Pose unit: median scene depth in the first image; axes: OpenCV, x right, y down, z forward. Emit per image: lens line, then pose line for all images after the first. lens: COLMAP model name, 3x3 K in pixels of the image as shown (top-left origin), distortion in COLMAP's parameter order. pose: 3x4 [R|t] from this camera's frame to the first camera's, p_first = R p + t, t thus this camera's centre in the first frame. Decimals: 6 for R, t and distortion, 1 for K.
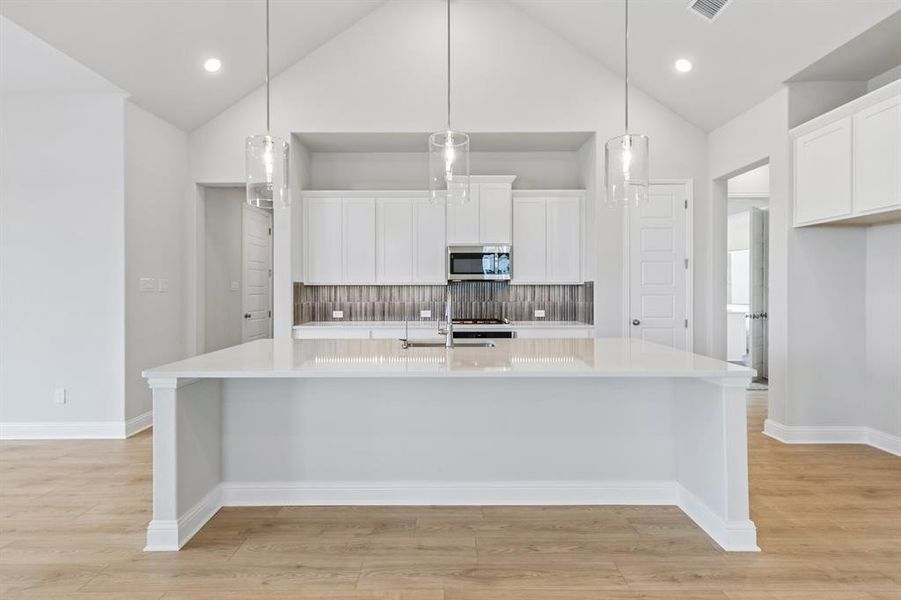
lens RADIAL K [[407.9, 0, 444.5], [0, 407.9, 287.5], [0, 0, 1]] dist [0.001562, -0.000443]
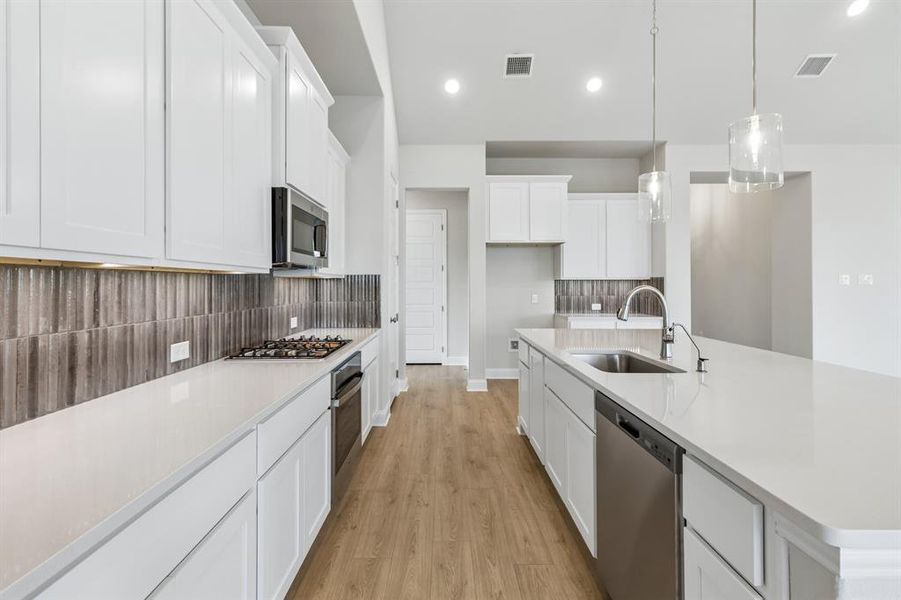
lens RADIAL K [[407.9, 0, 452.3], [0, 407.9, 295.9], [0, 0, 1]] dist [0.001562, -0.000443]
pose [[-0.018835, -0.021813, 0.999585, -0.413013], [0.000194, 0.999762, 0.021821, 0.007424], [-0.999823, 0.000605, -0.018826, 0.766543]]
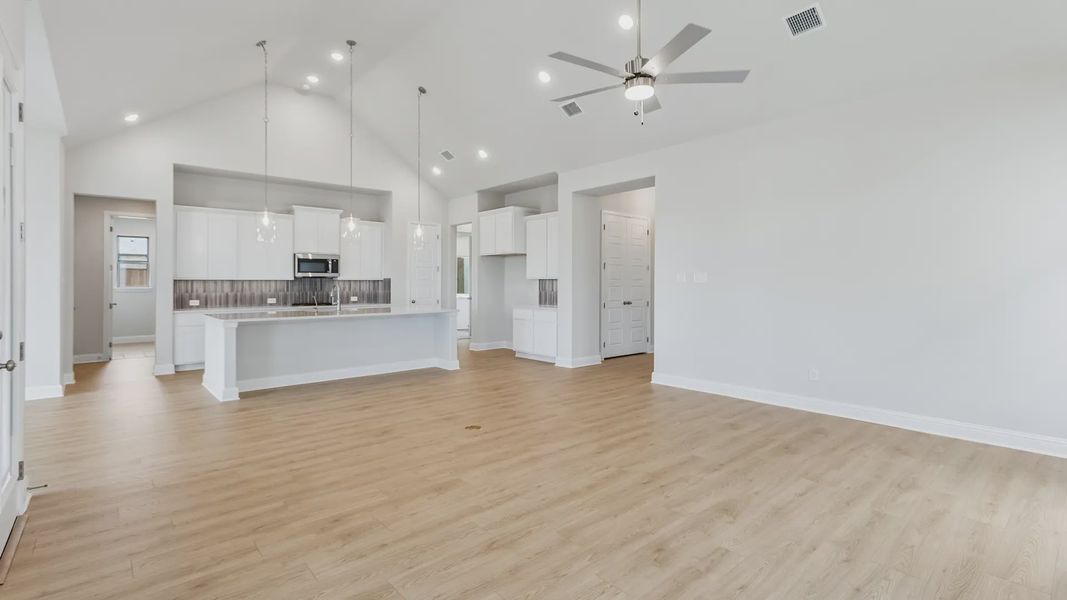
lens RADIAL K [[483.0, 0, 532.8], [0, 483.0, 284.2], [0, 0, 1]] dist [0.000294, 0.000232]
pose [[0.742463, -0.000898, 0.669887, -0.483355], [-0.001940, 0.999992, 0.003491, 0.001329], [-0.669885, -0.003891, 0.742455, -0.795613]]
